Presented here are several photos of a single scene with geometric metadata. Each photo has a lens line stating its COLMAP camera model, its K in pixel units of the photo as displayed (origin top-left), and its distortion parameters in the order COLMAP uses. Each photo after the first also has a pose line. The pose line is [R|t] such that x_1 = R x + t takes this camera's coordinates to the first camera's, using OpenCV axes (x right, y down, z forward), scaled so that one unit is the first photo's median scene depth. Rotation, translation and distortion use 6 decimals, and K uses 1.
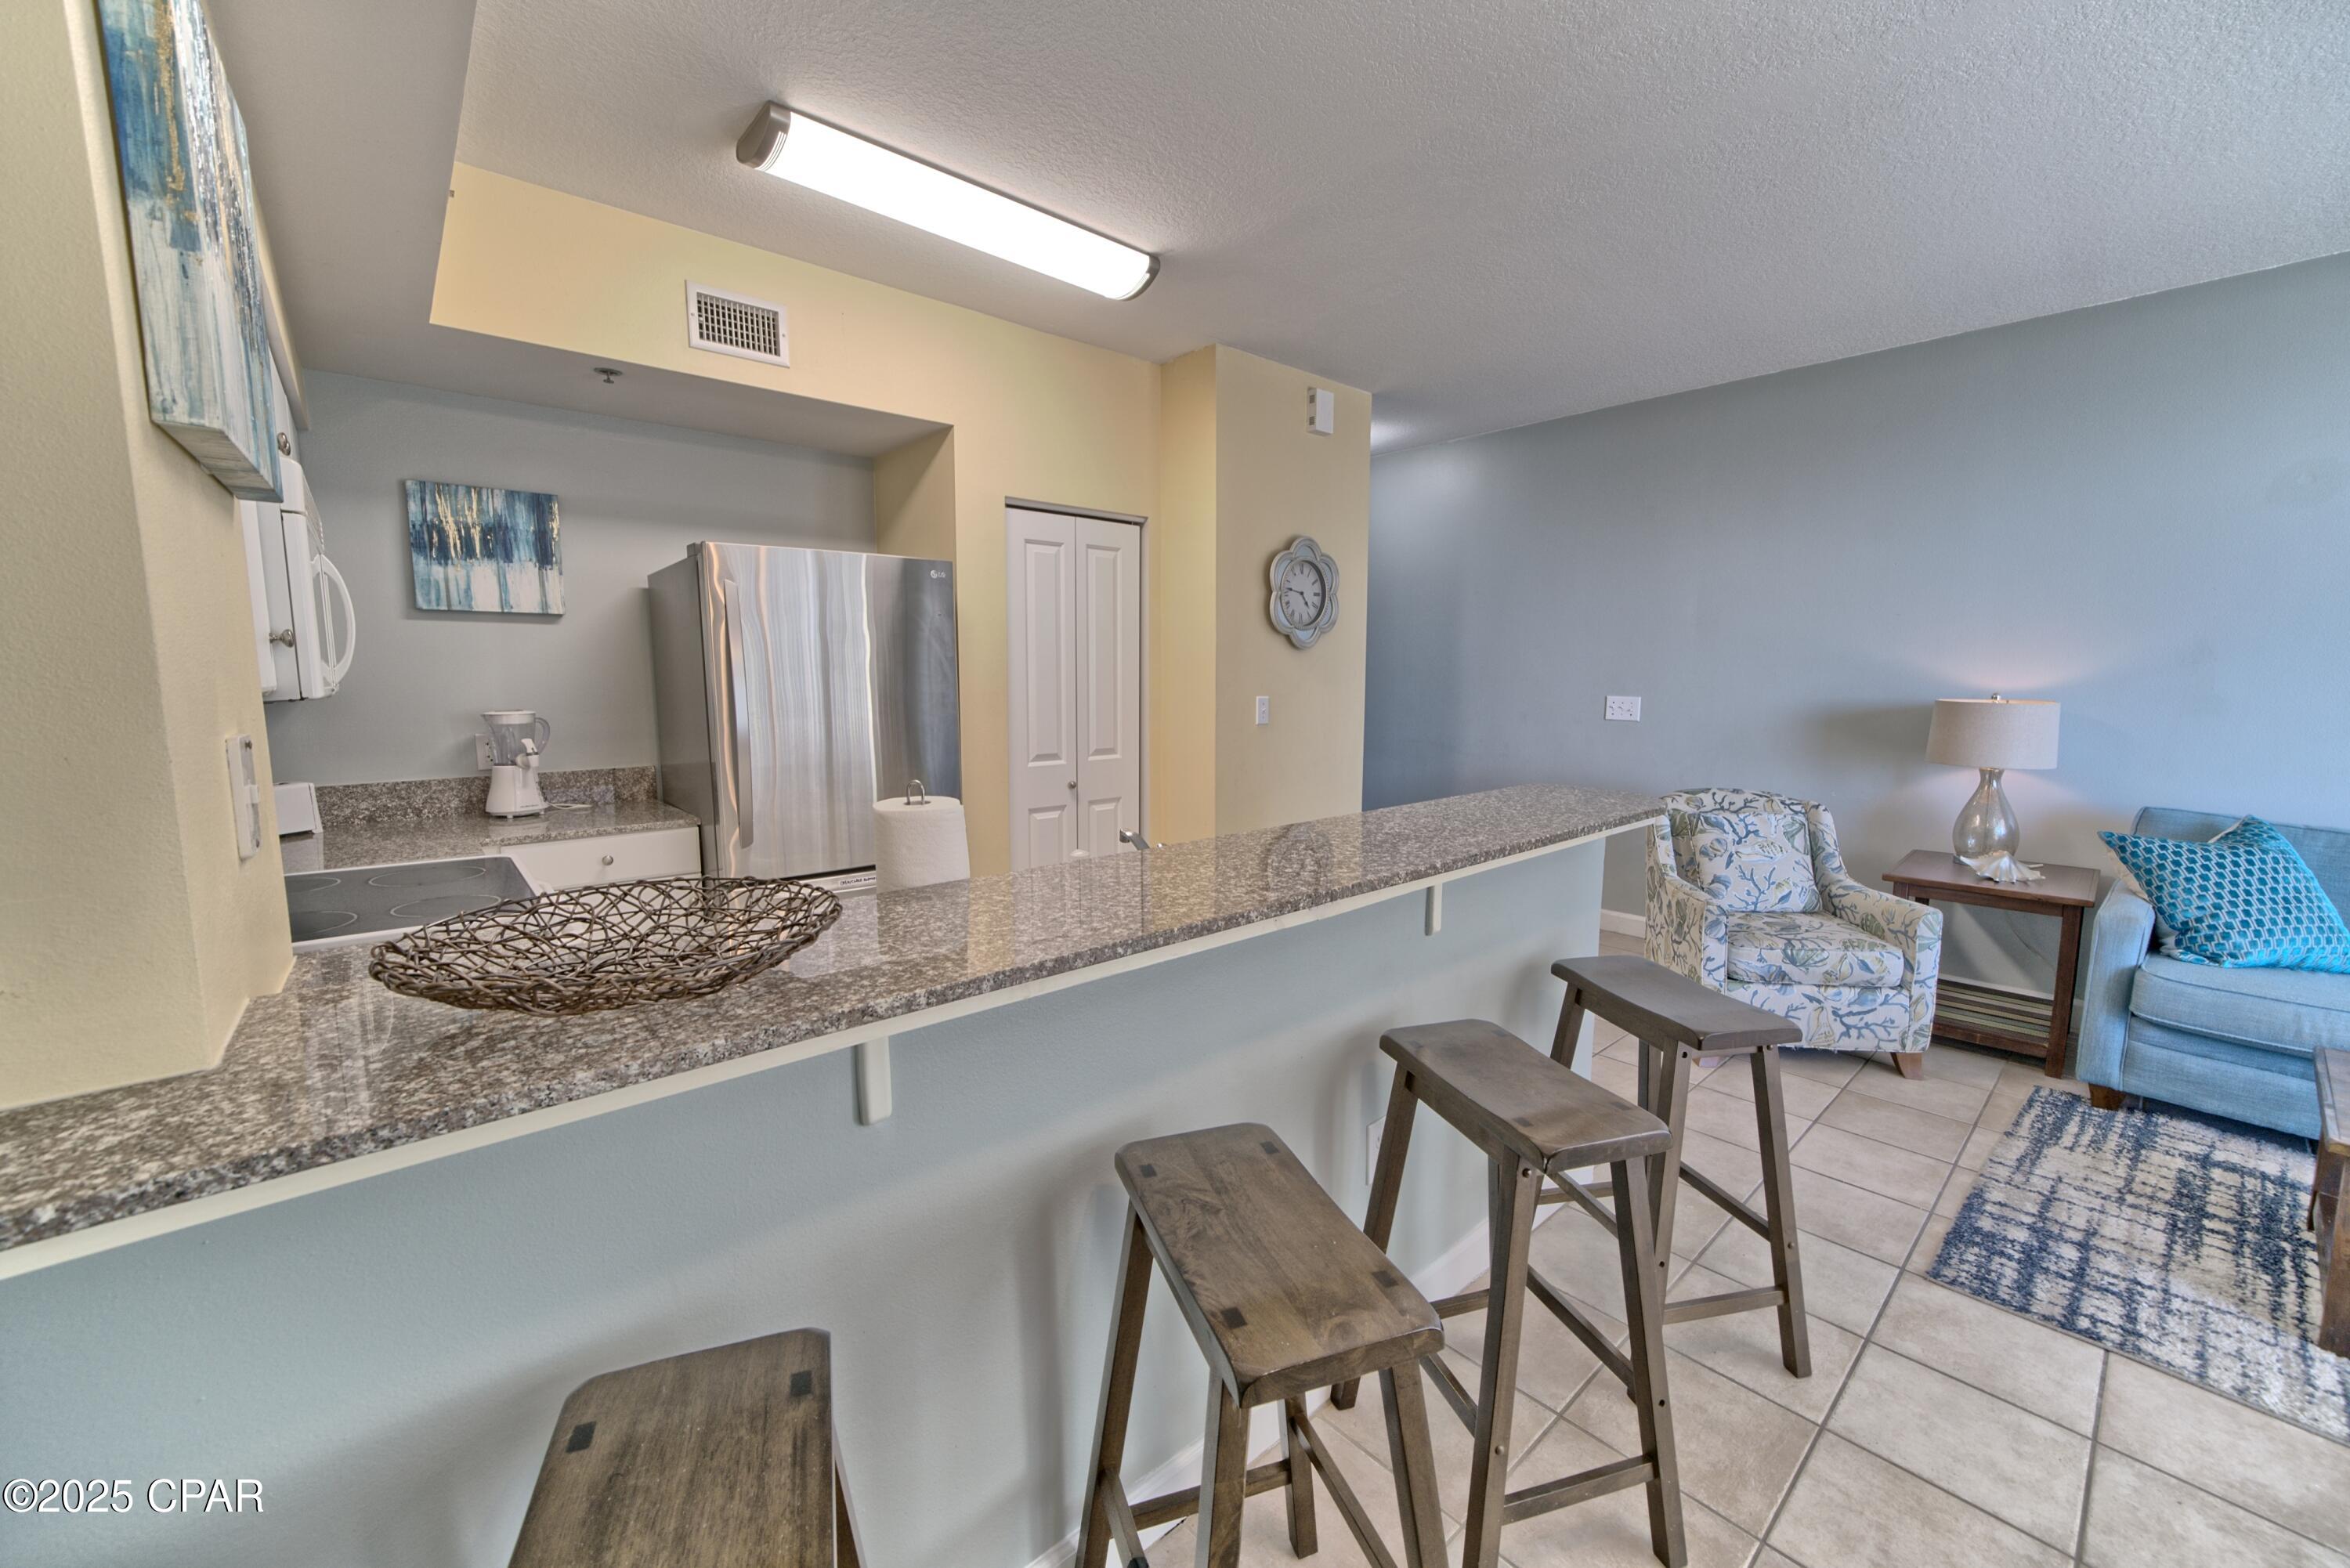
lens RADIAL K [[912.1, 0, 1164.8], [0, 912.1, 776.7], [0, 0, 1]] dist [-0.017213, 0.004902]
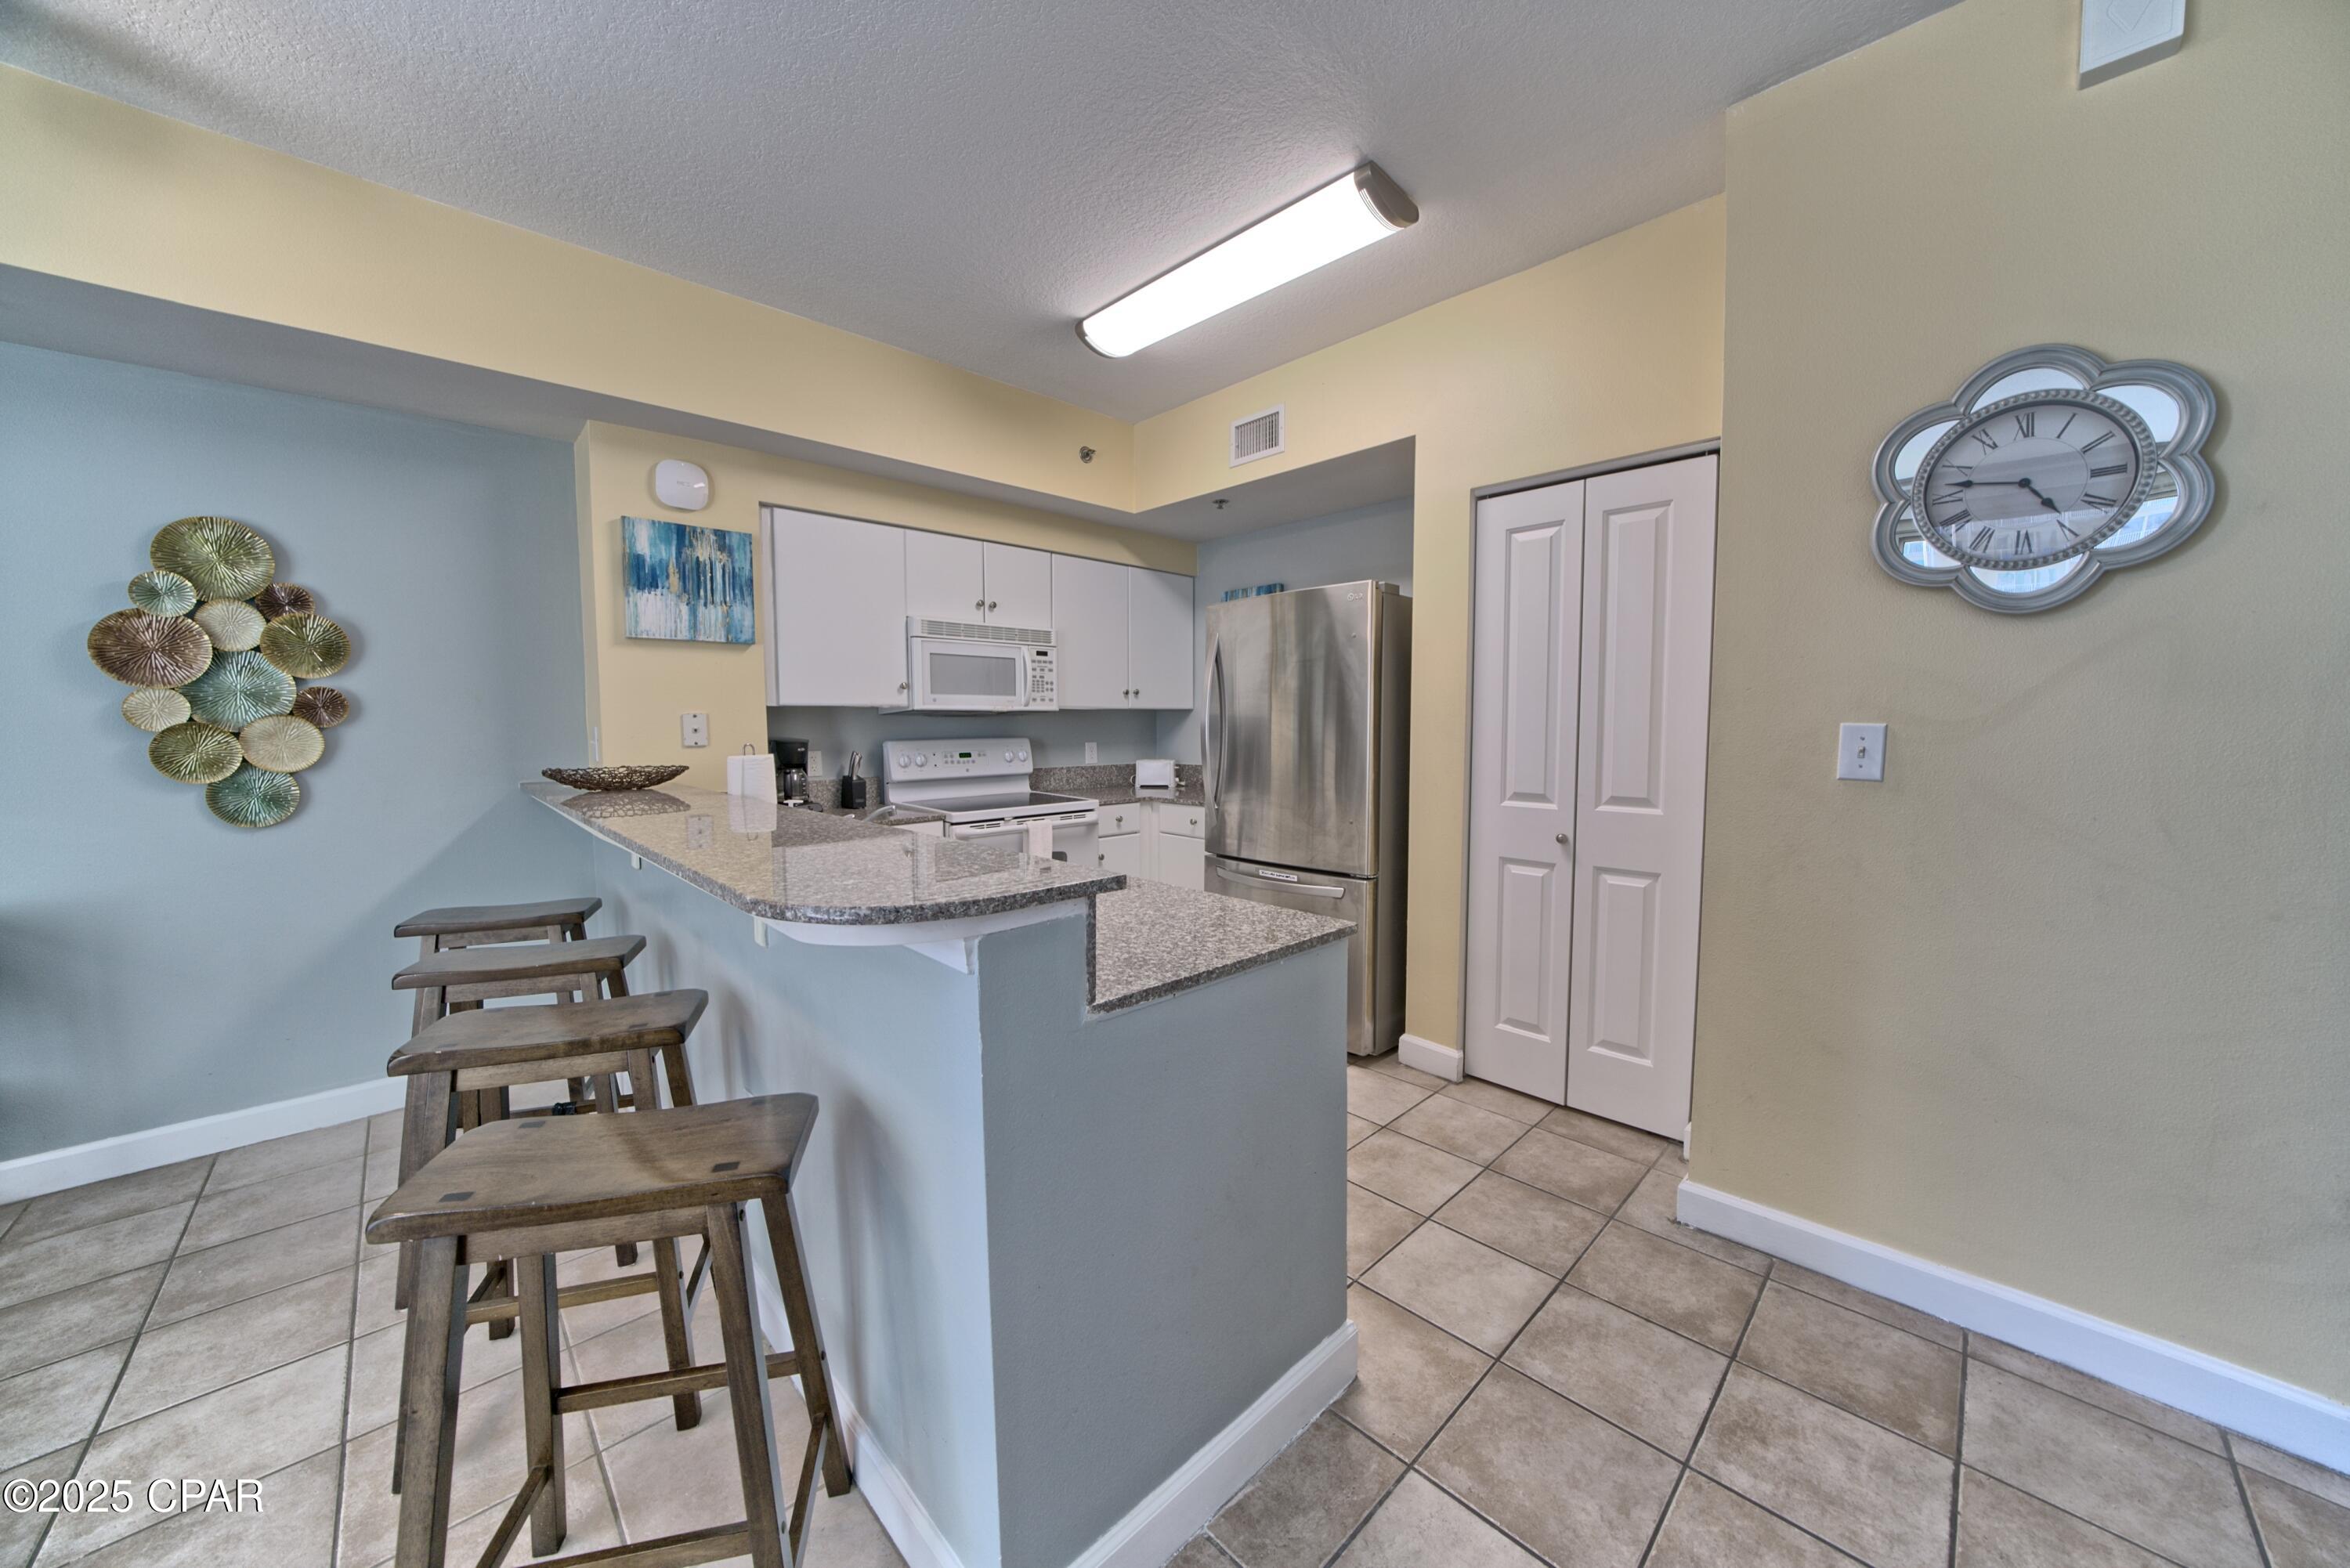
lens RADIAL K [[812.6, 0, 1187.1], [0, 812.6, 779.6], [0, 0, 1]] dist [-0.028229, 0.003632]
pose [[0.058426, 0.068787, -0.995919, 0.685216], [-0.111263, 0.991856, 0.061979, -0.058439], [0.992072, 0.107188, 0.065603, 0.816649]]
